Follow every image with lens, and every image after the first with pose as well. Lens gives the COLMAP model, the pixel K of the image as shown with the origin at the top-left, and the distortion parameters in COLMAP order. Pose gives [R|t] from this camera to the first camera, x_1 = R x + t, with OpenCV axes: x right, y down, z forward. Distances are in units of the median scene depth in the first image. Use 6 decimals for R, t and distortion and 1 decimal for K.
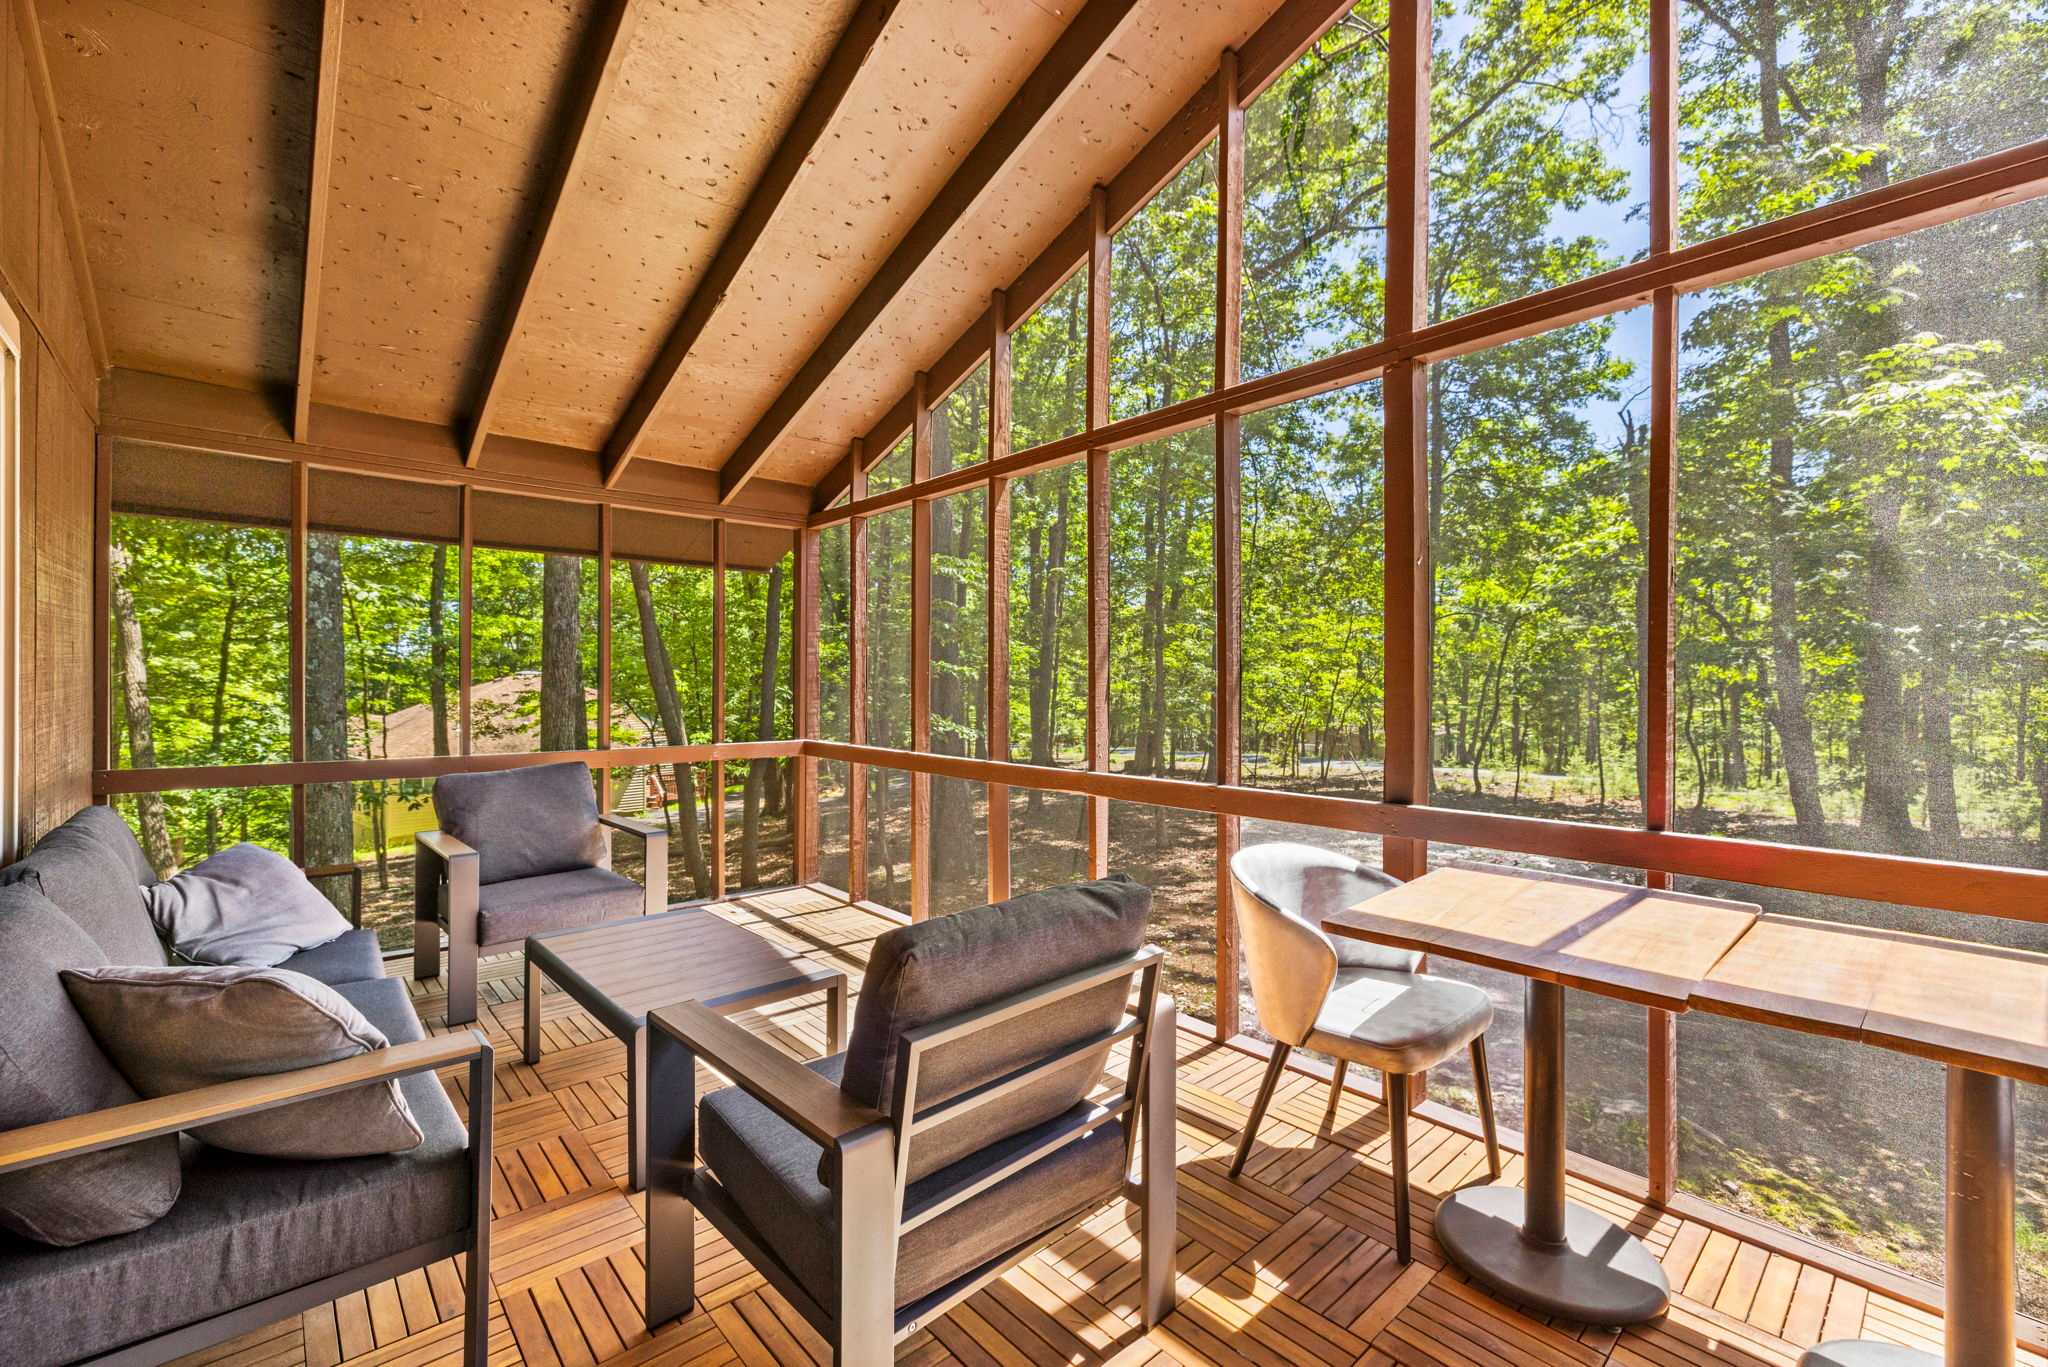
lens RADIAL K [[856.4, 0, 1021.7], [0, 856.4, 665.7], [0, 0, 1]] dist [0.003084, 0.000125]
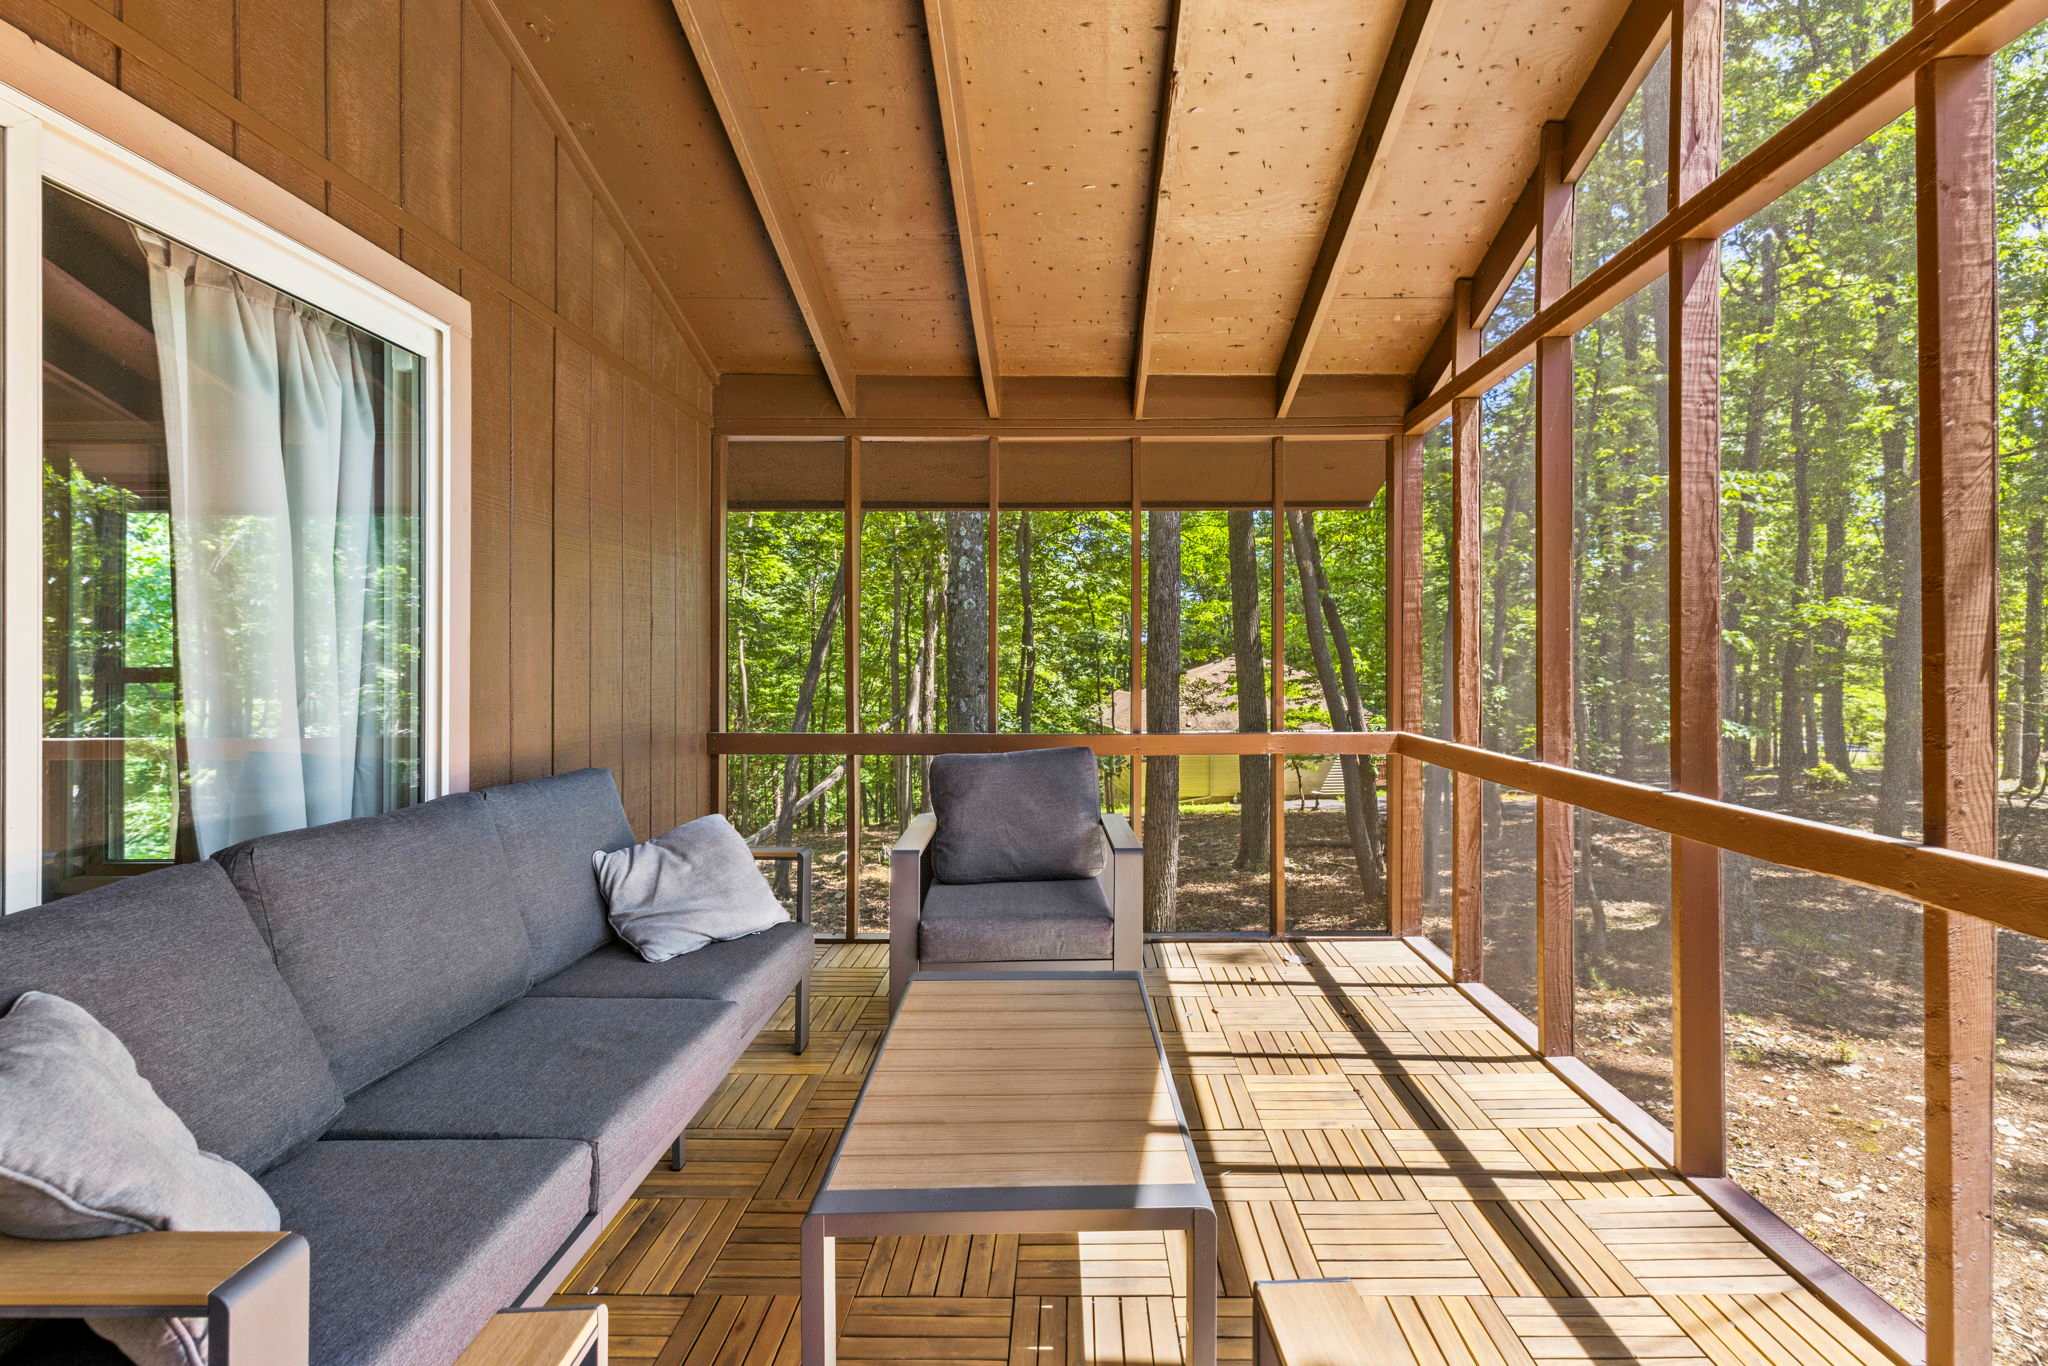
lens RADIAL K [[895.9, 0, 1079.9], [0, 895.9, 653.7], [0, 0, 1]] dist [-0.002468, -0.000384]
pose [[0.746927, -0.014131, -0.664756, 0.048647], [0.020081, 0.999798, 0.001310, 0.018787], [0.664603, -0.014327, 0.747059, 0.310712]]
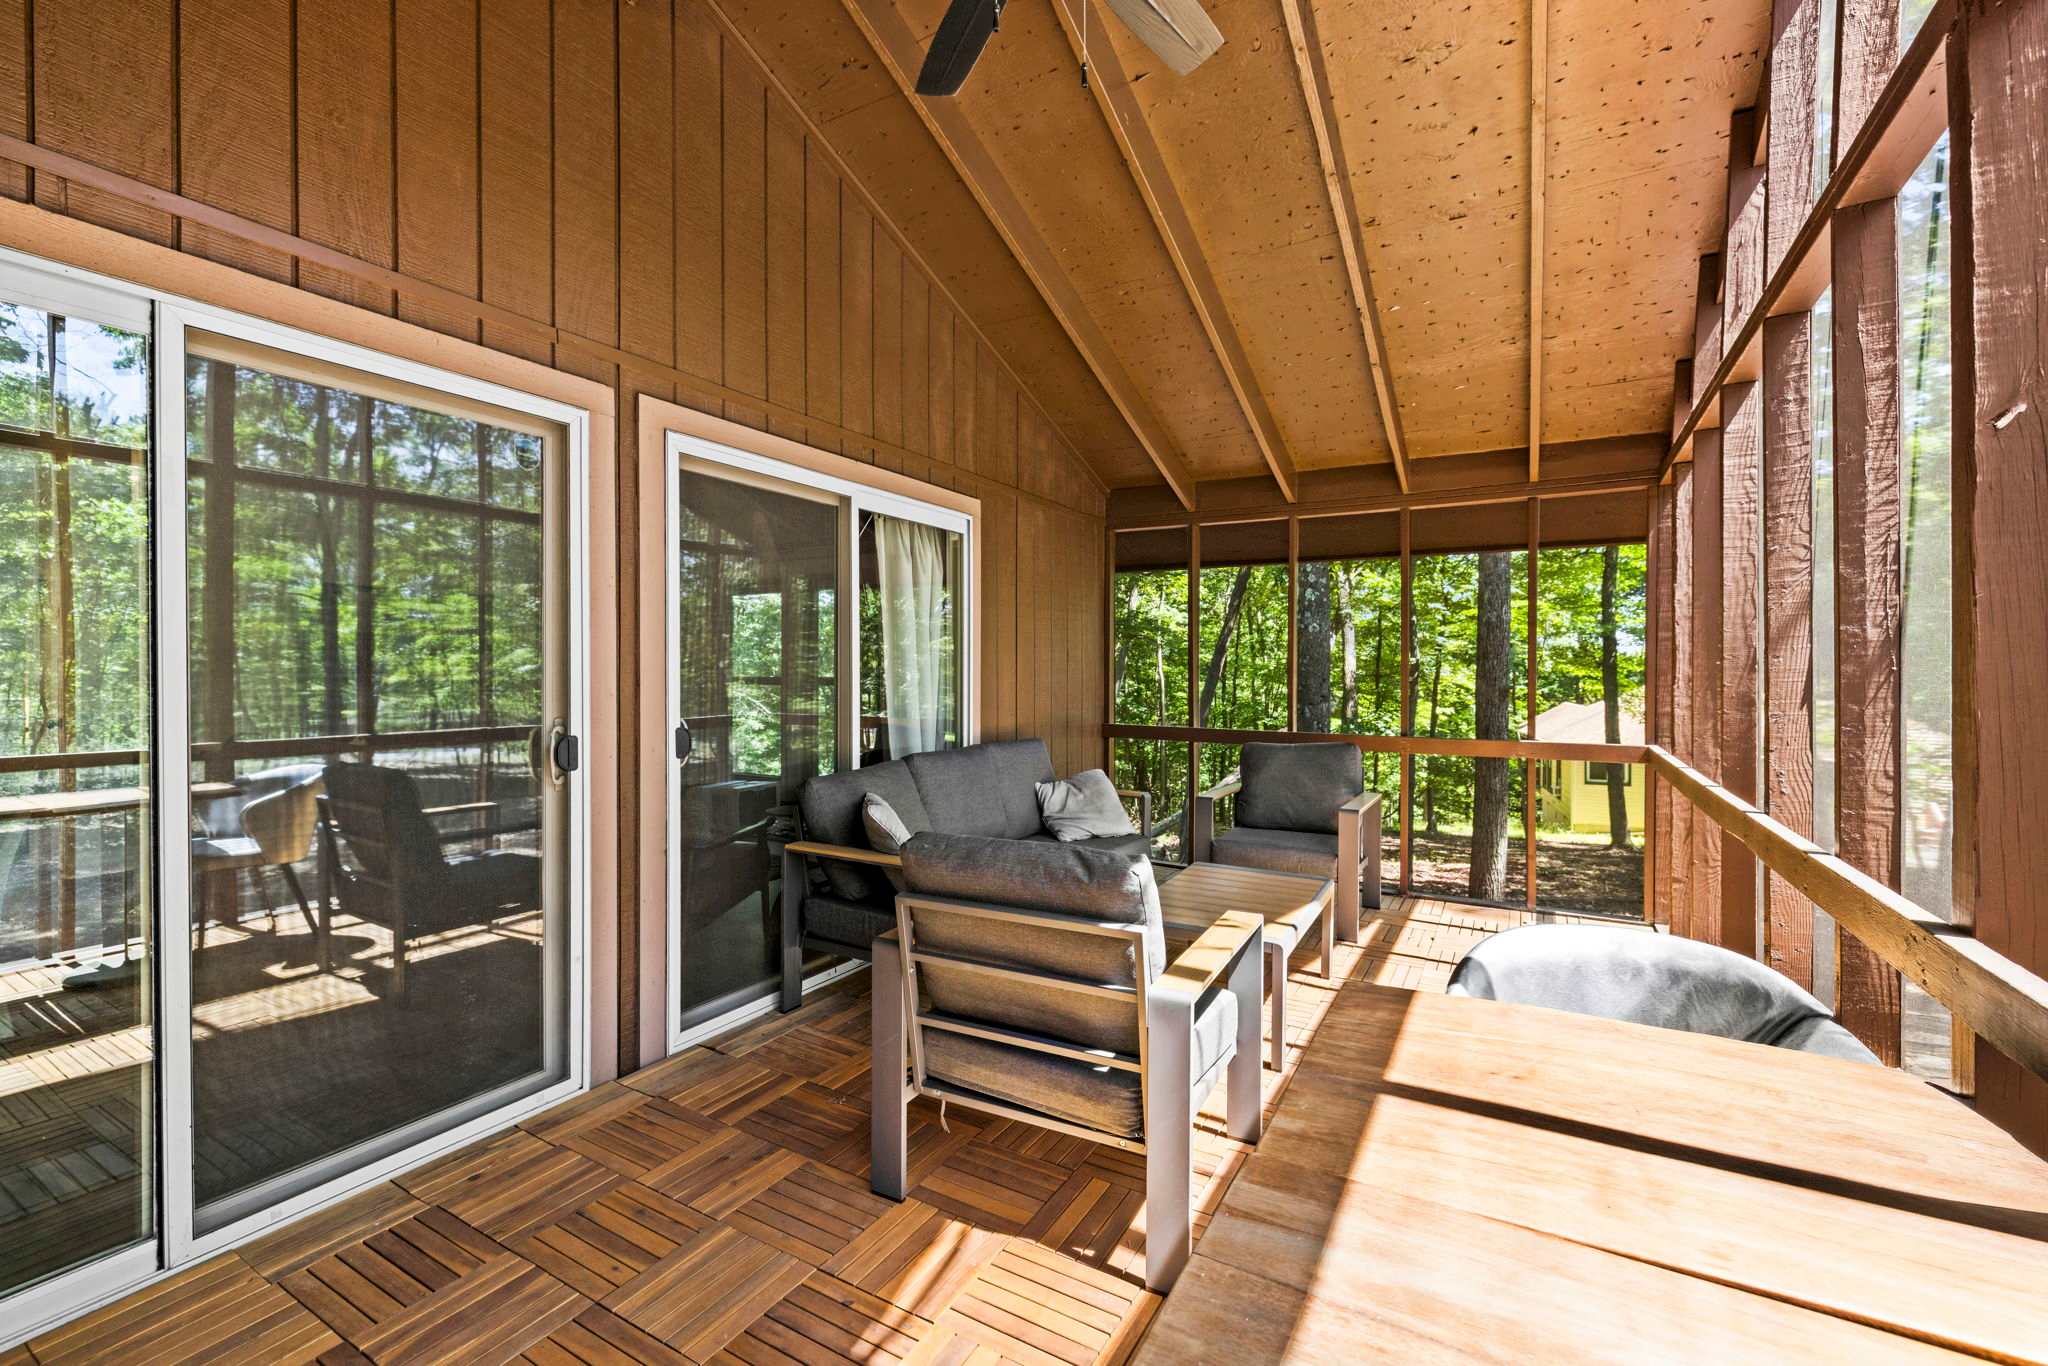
lens RADIAL K [[891.7, 0, 1010.4], [0, 891.7, 674.8], [0, 0, 1]] dist [0.000724, 0.000004]
pose [[0.301719, 0.002121, -0.953395, 0.417652], [0.018954, 0.999787, 0.008223, 0.003095], [0.953208, -0.020552, 0.301614, 0.190222]]
